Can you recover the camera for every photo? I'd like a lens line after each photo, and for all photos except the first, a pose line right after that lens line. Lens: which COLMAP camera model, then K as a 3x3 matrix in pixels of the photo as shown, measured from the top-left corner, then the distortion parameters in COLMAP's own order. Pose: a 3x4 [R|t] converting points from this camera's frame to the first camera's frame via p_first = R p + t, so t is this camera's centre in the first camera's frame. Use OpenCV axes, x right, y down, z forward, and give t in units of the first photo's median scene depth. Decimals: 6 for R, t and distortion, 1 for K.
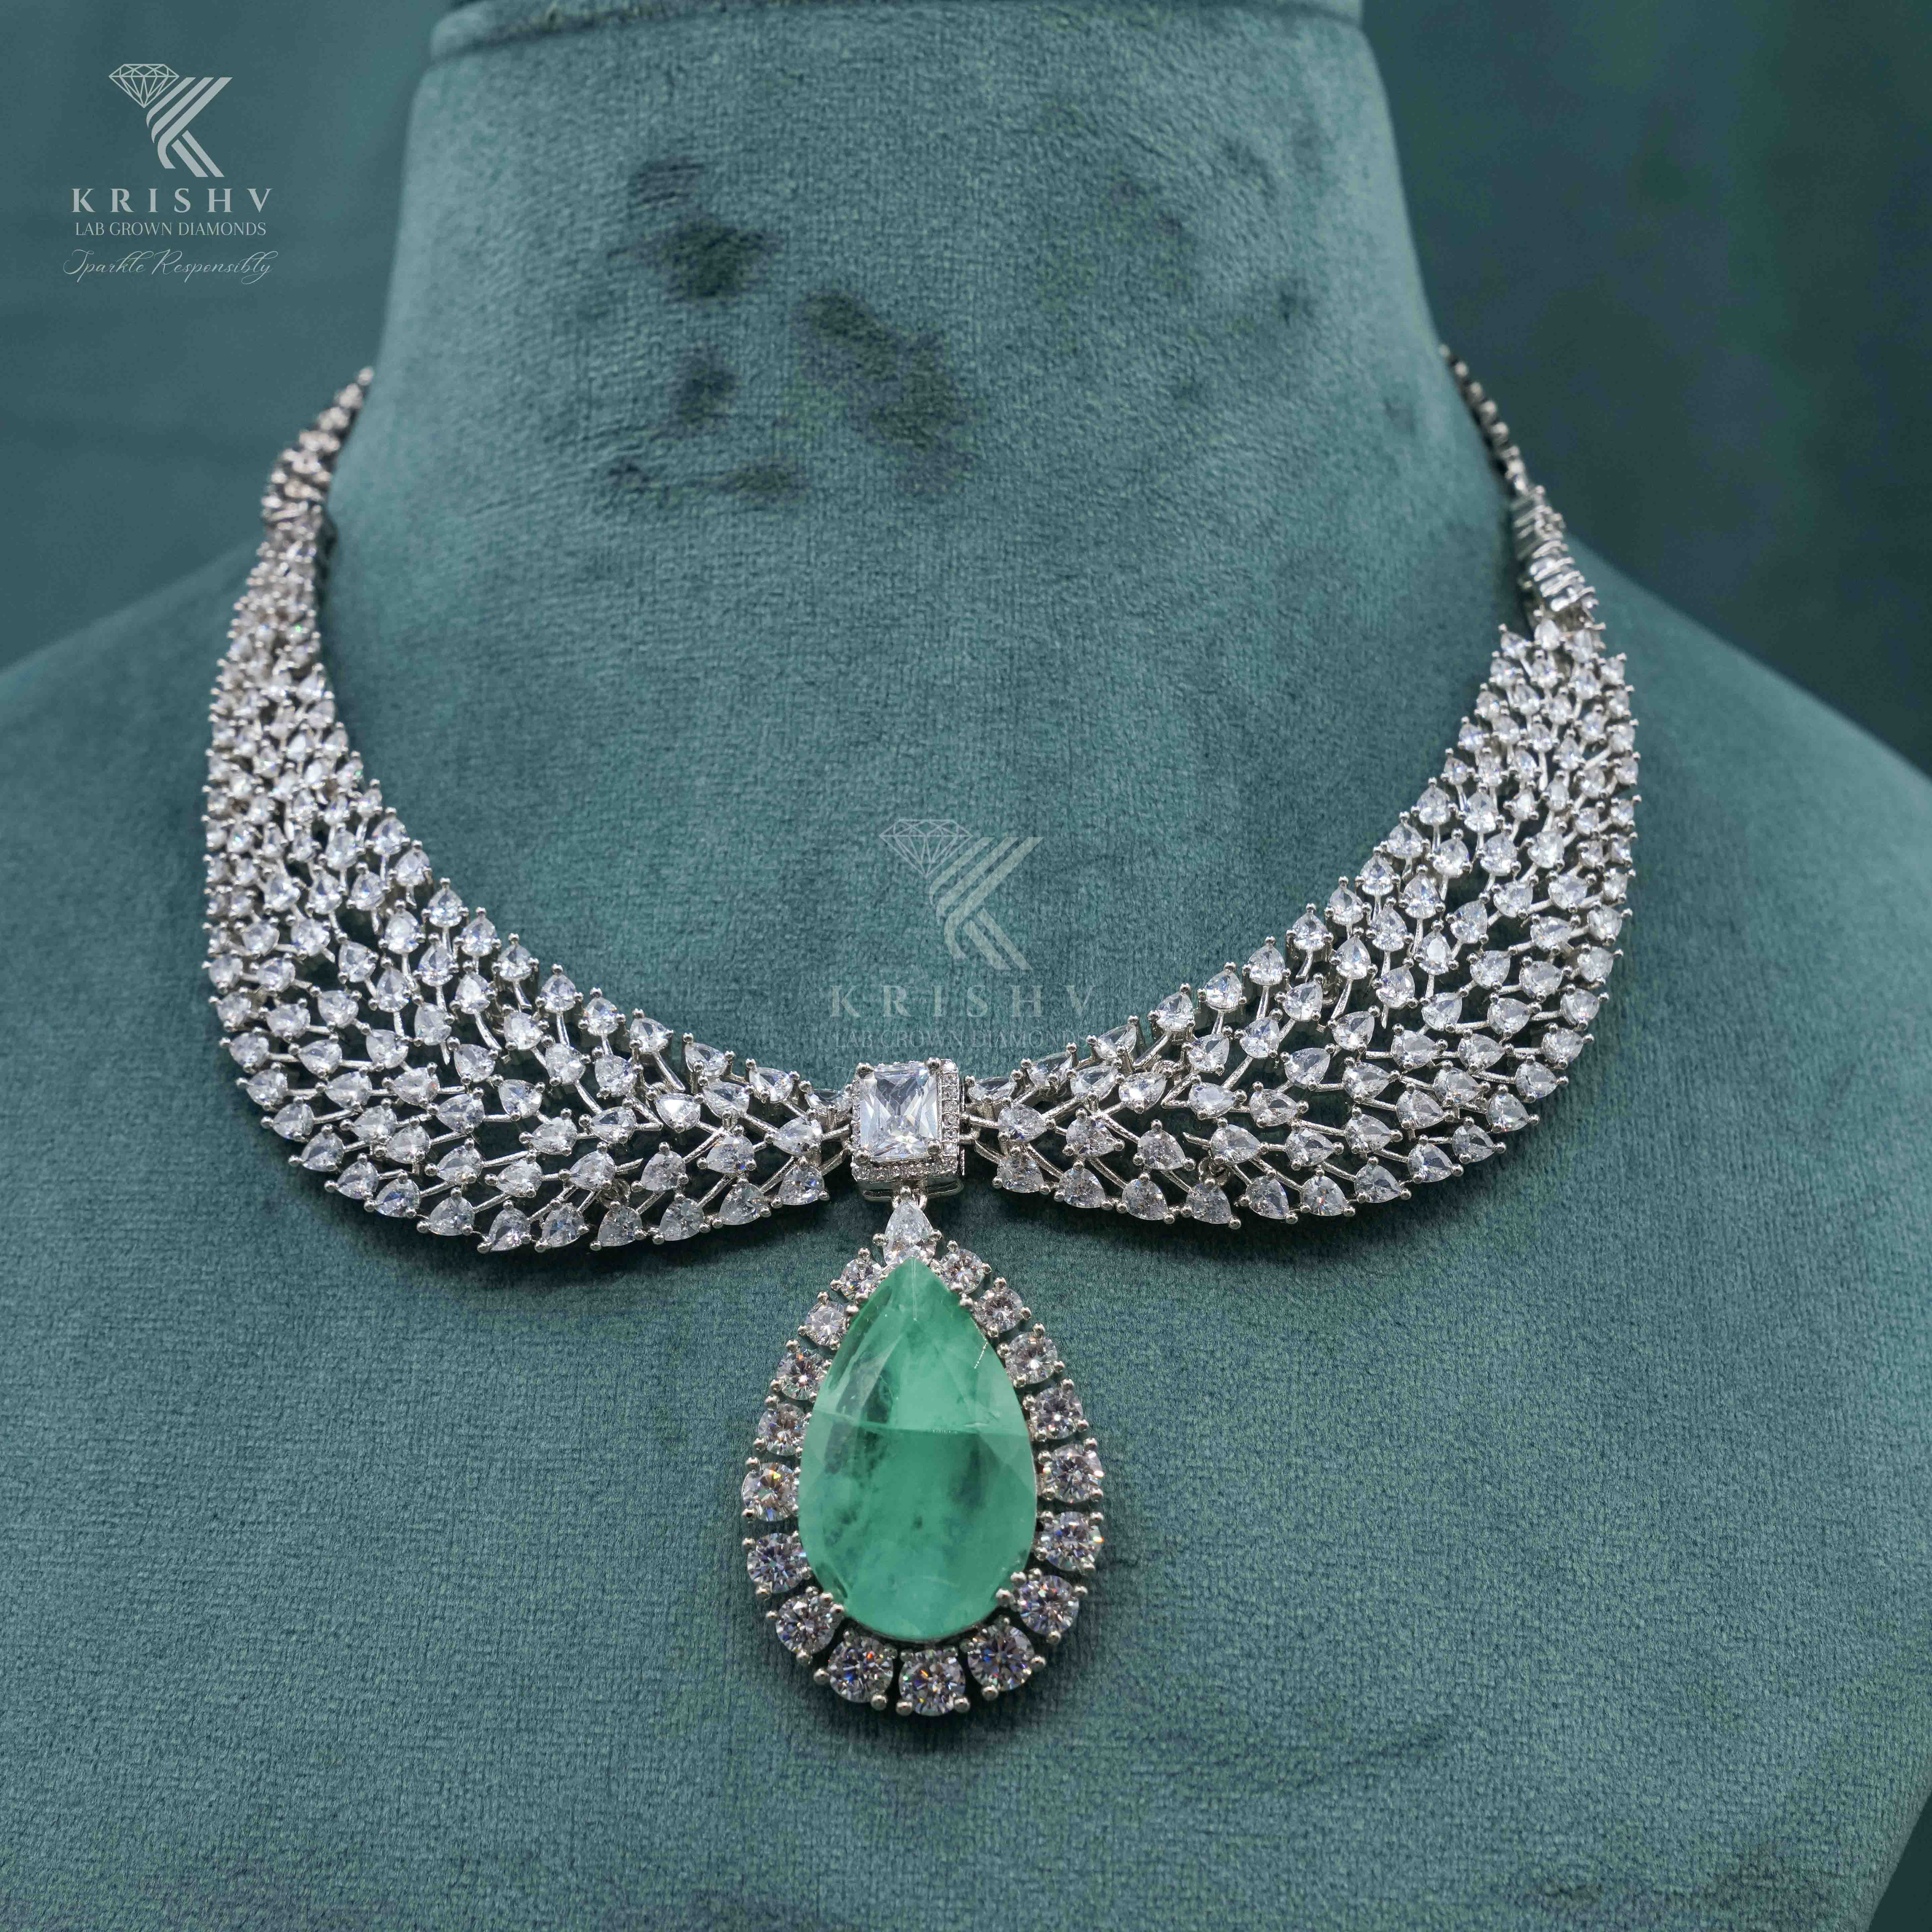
lens RADIAL K [[5578.3, 0, 966.0], [0, 5578.3, 966.0], [0, 0, 1]] dist [-0.257709, 0.718642]
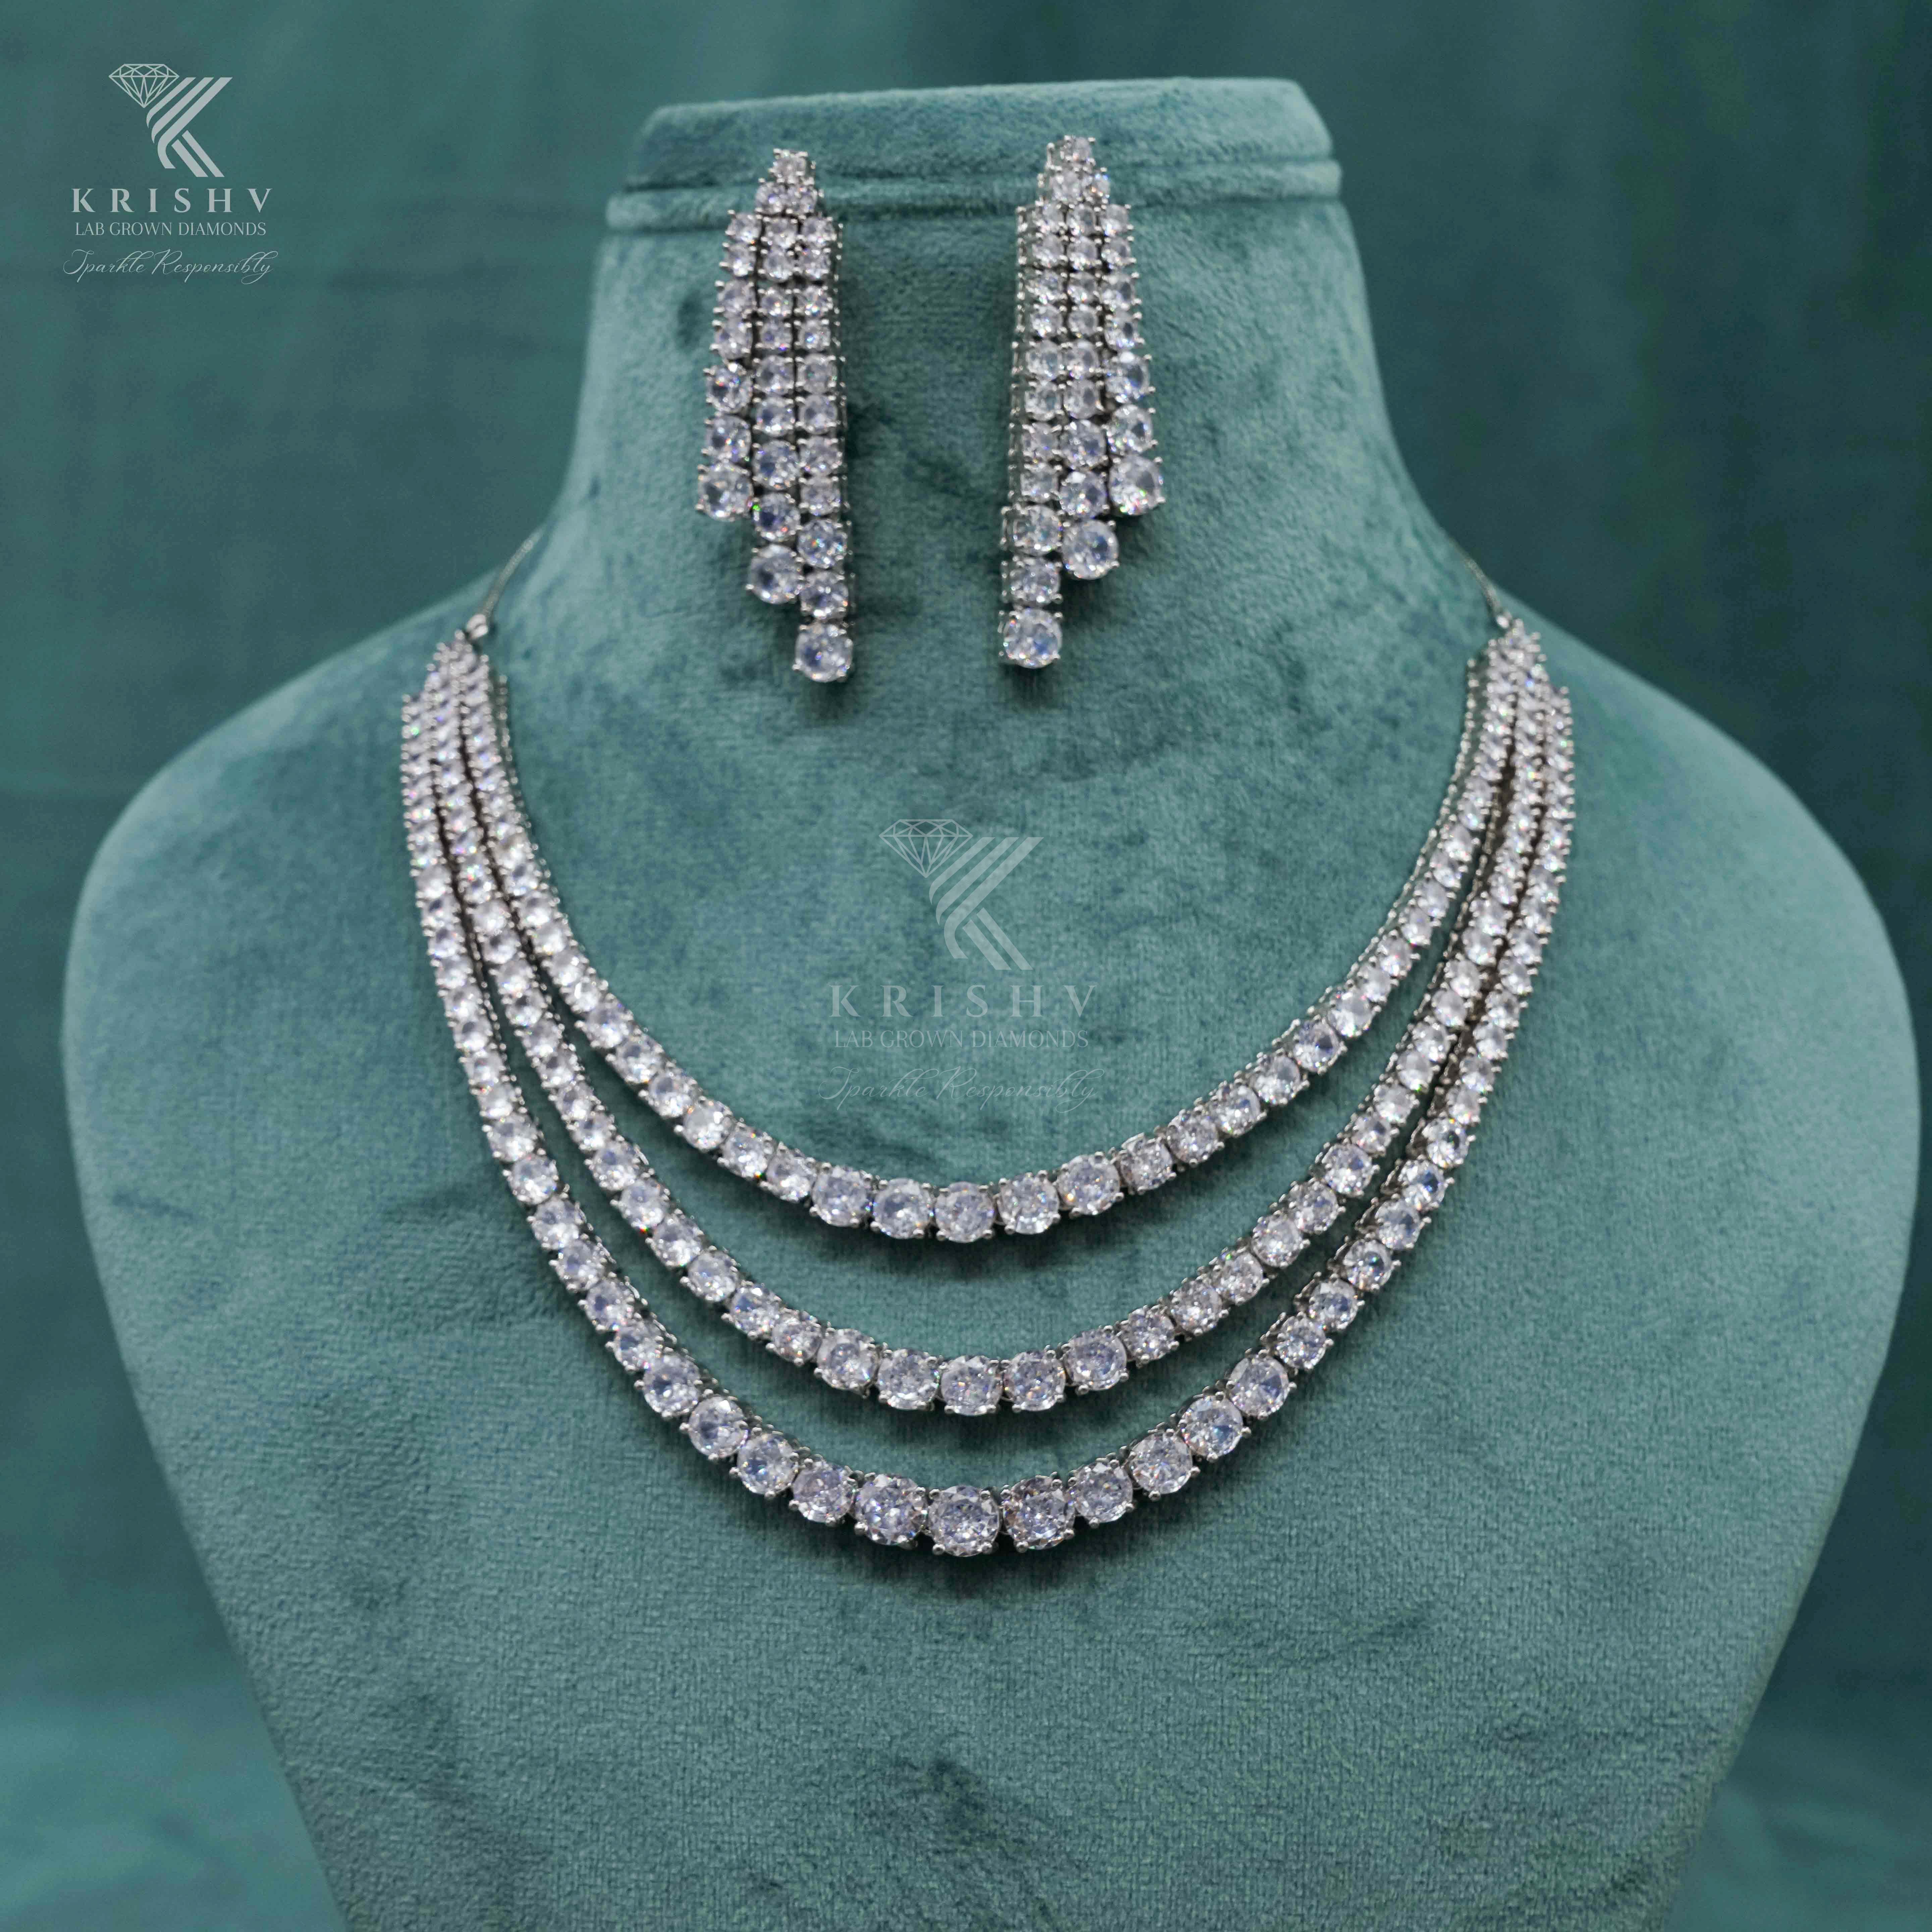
lens RADIAL K [[3488.0, 0, 957.4], [0, 3488.0, 976.9], [0, 0, 1]] dist [-0.019442, -0.253650]
pose [[0.999871, -0.009383, 0.013071, -0.031595], [0.007193, 0.987324, 0.158552, -0.133377], [-0.014393, -0.158437, 0.987264, 0.205054]]
